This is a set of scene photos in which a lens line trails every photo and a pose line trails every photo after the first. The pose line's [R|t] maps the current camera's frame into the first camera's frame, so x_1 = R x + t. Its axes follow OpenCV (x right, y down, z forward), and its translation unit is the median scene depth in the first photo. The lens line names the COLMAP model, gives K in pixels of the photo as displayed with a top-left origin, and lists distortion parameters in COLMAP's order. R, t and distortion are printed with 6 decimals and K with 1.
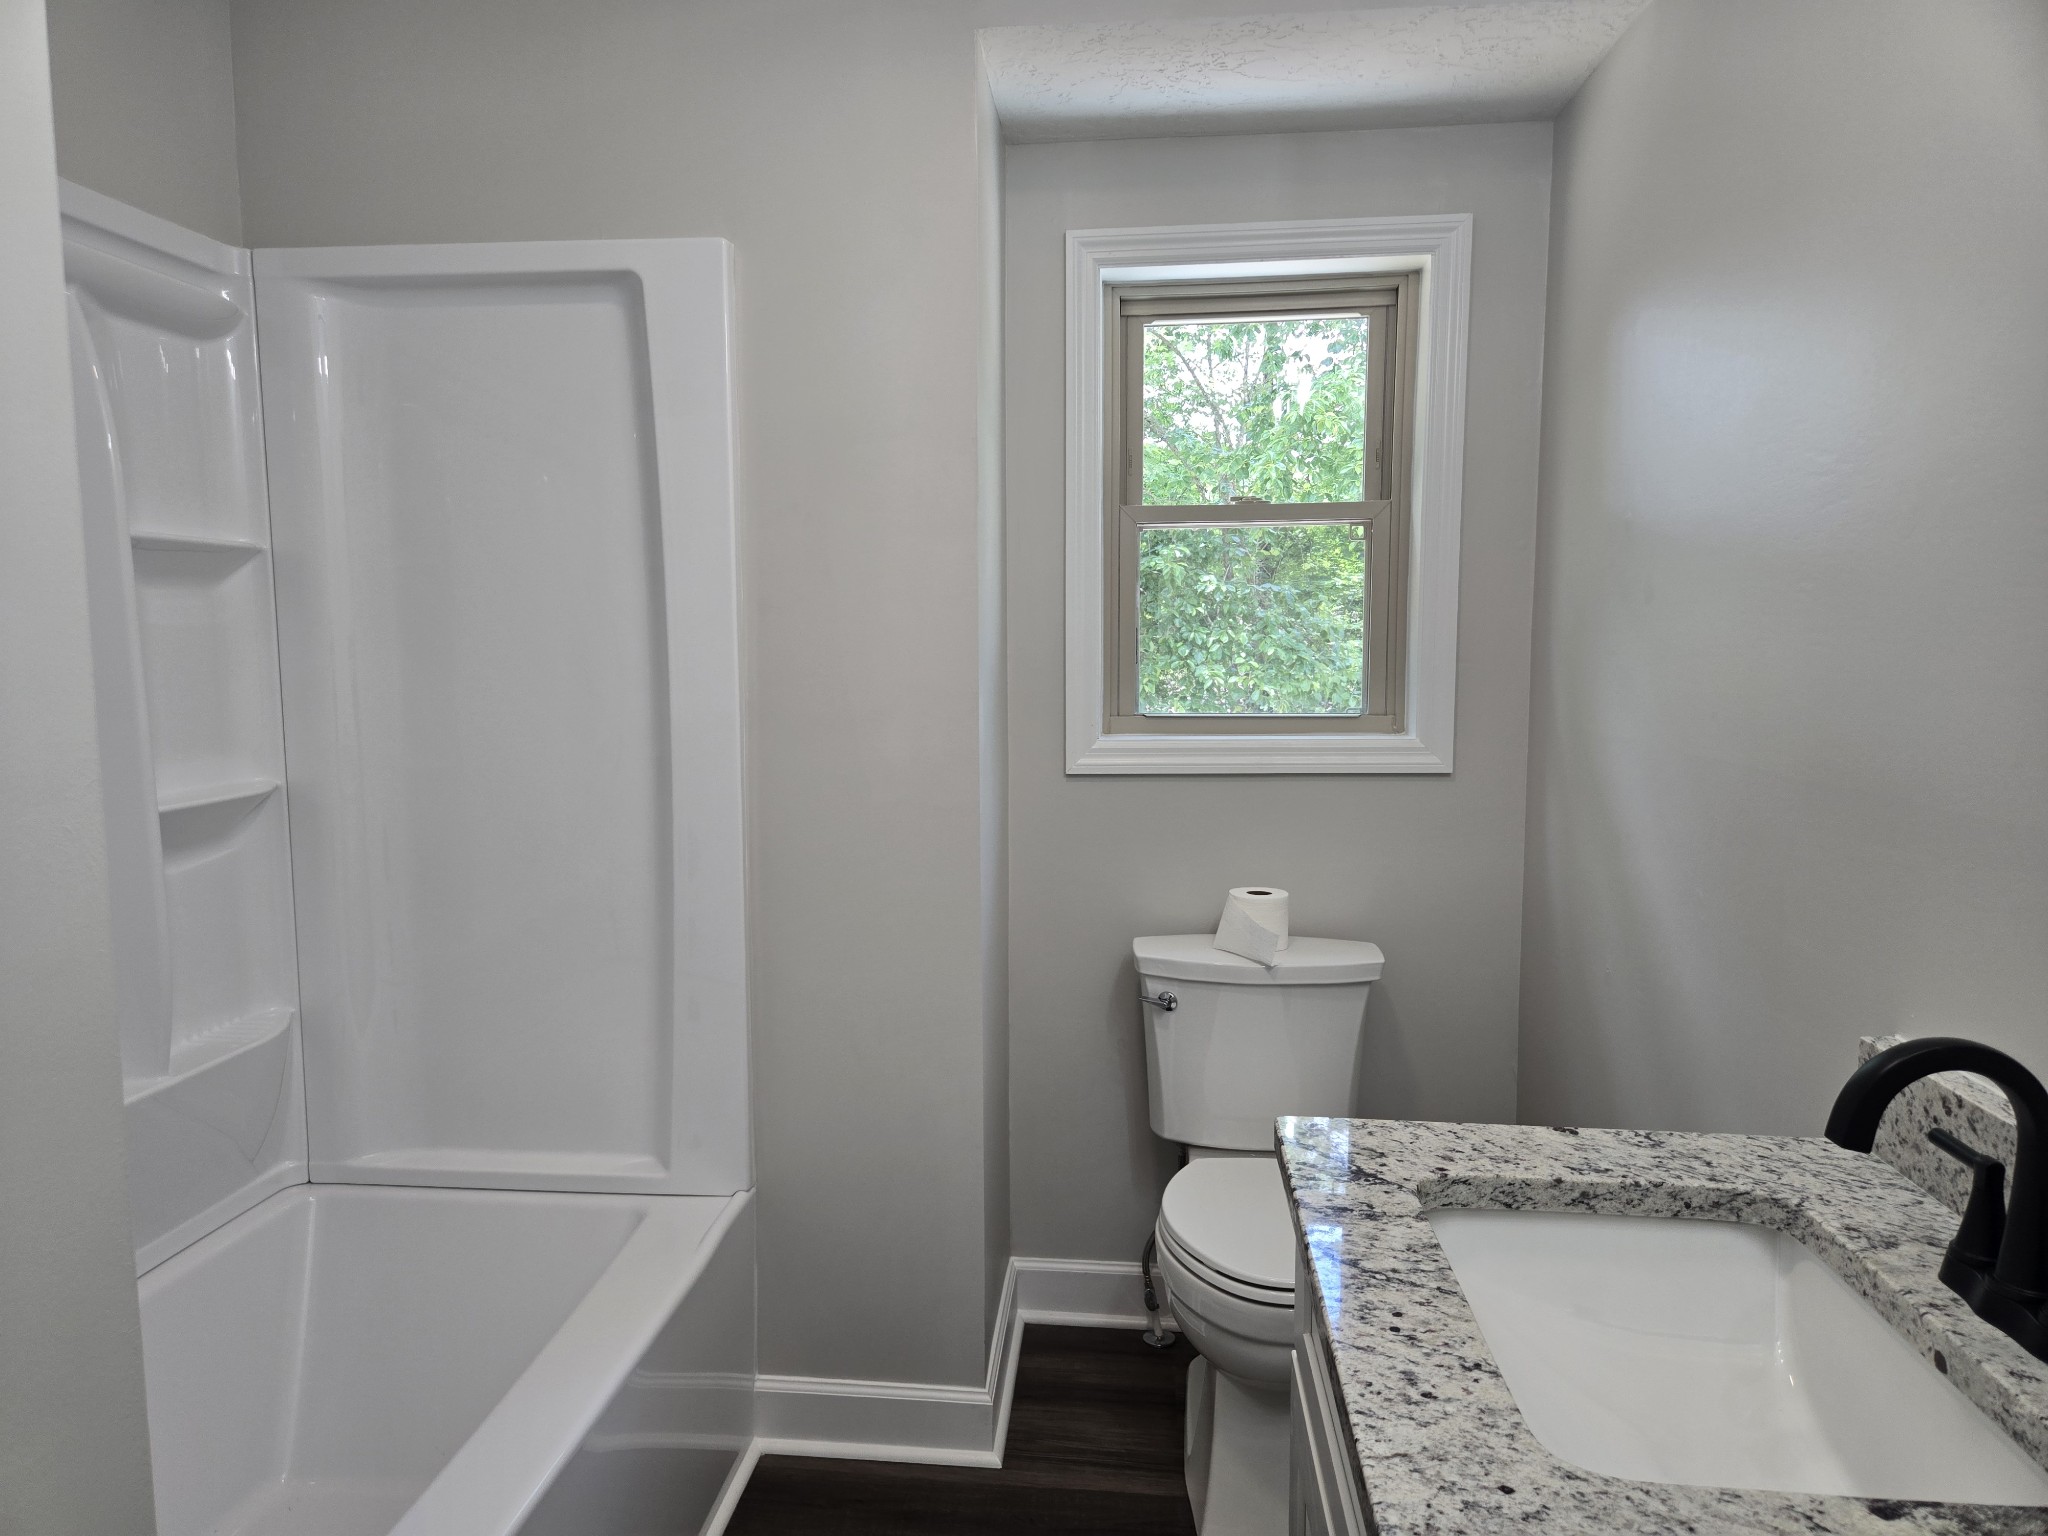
lens RADIAL K [[1380.1, 0, 1022.7], [0, 1380.1, 769.6], [0, 0, 1]] dist [0.009778, -0.009518]
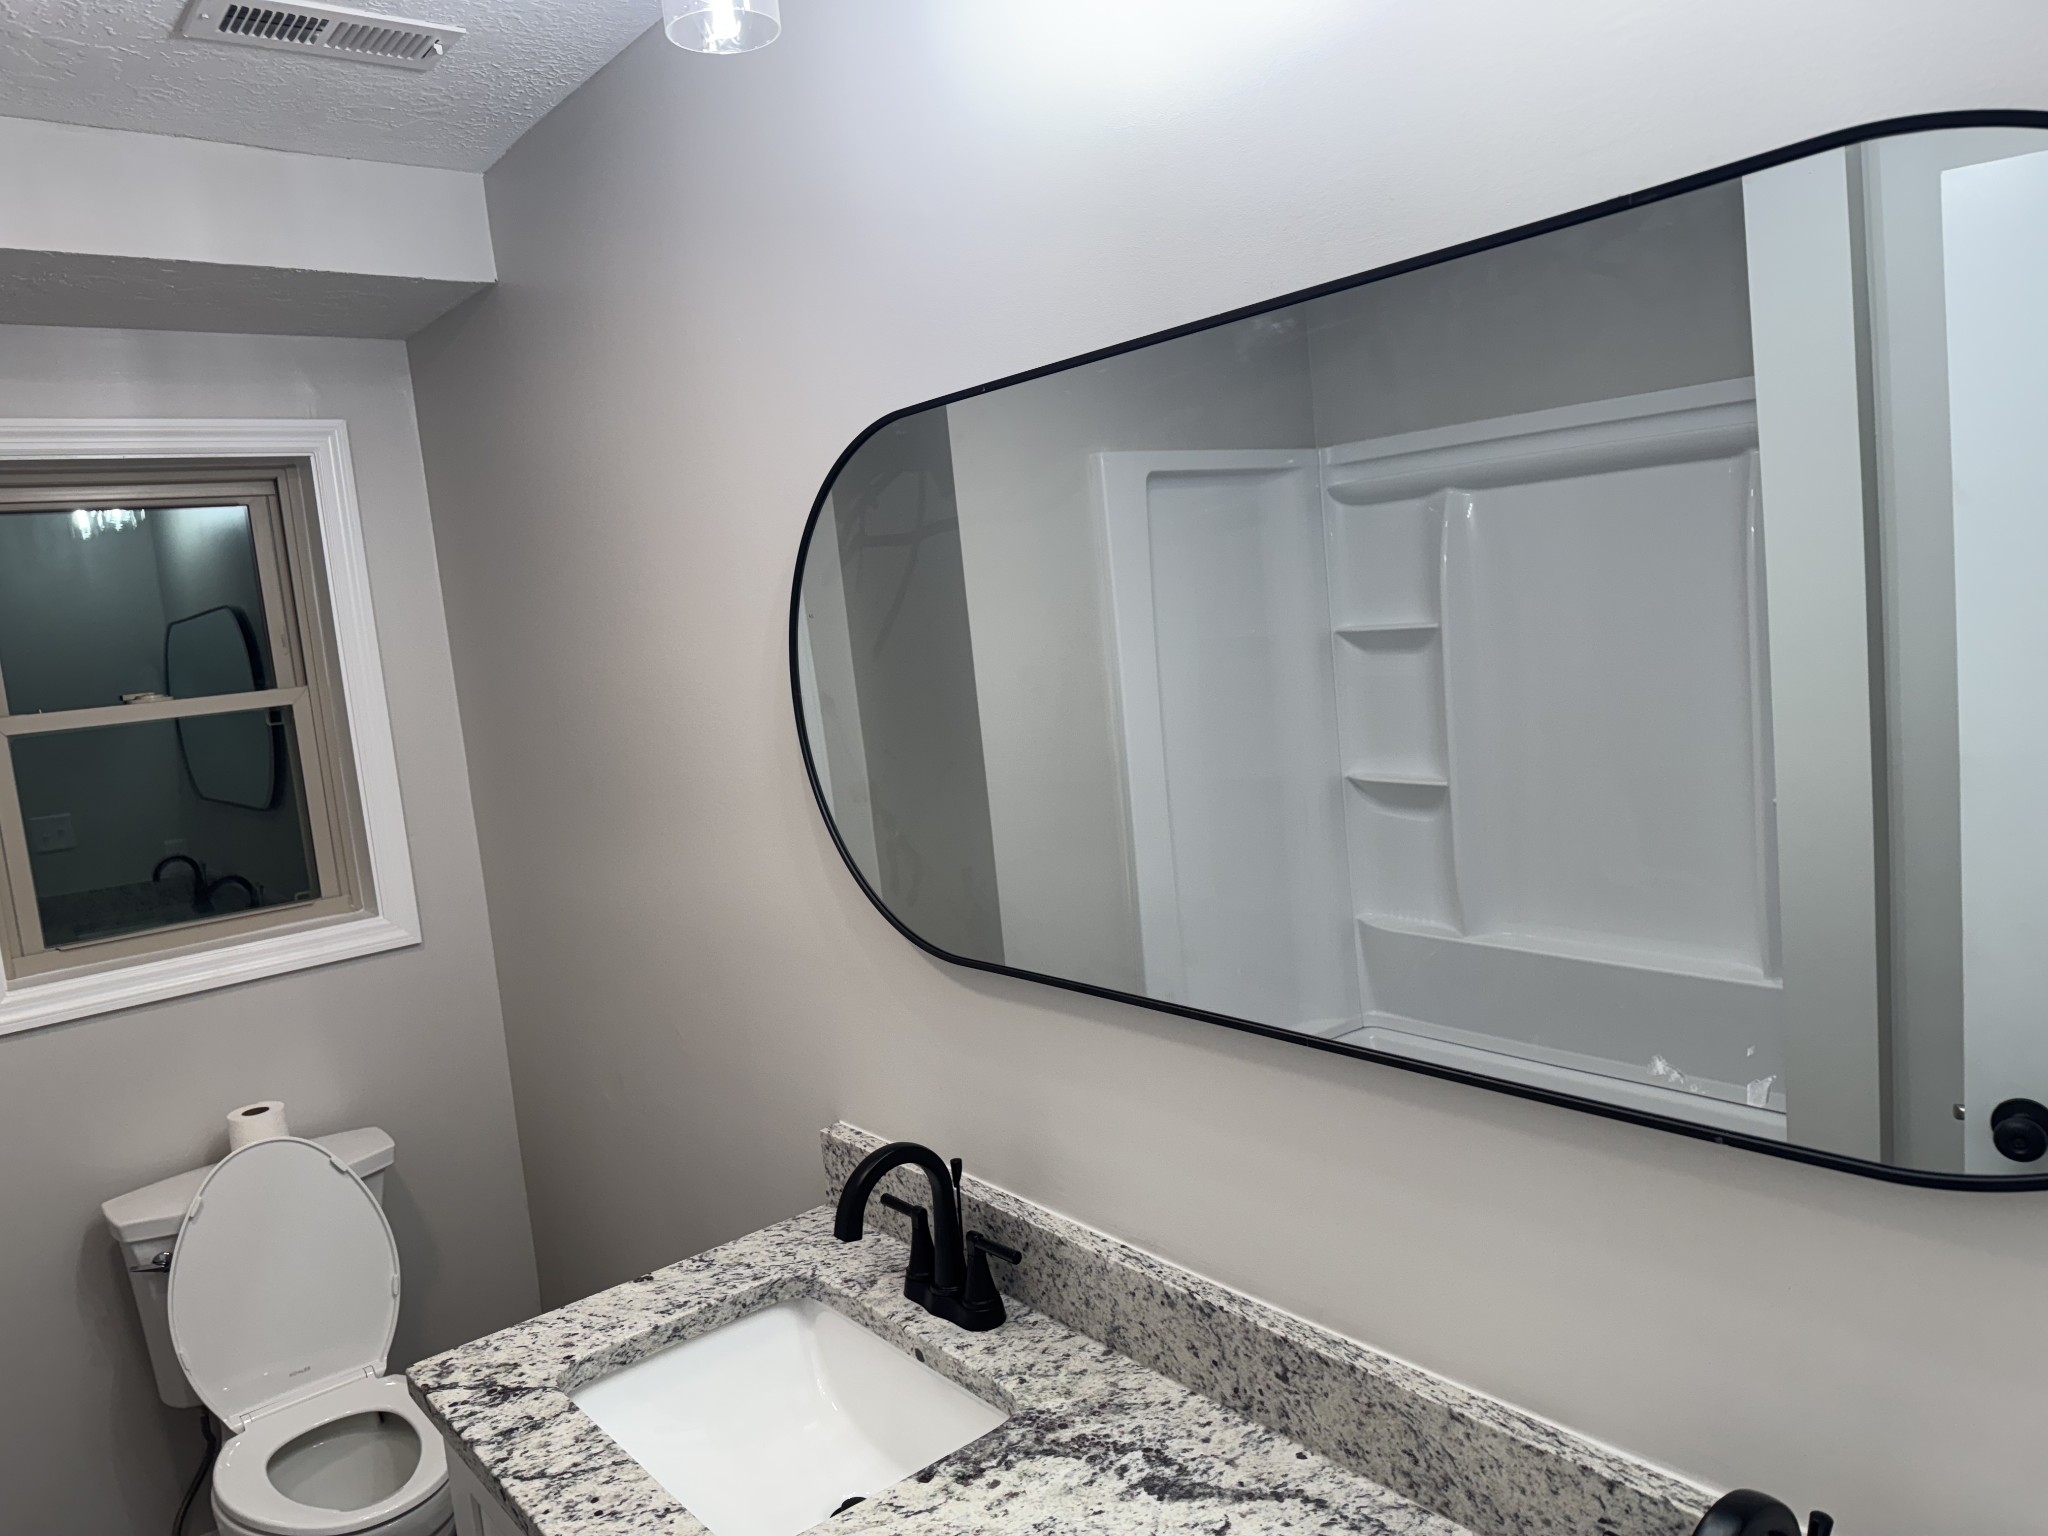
lens RADIAL K [[1380.1, 0, 1026.0], [0, 1380.1, 769.1], [0, 0, 1]] dist [0.009778, -0.009518]
pose [[0.705022, -0.127934, 0.697551, -0.204788], [0.158512, 0.987137, 0.020836, -0.191780], [-0.691244, 0.095880, 0.716233, -0.210365]]
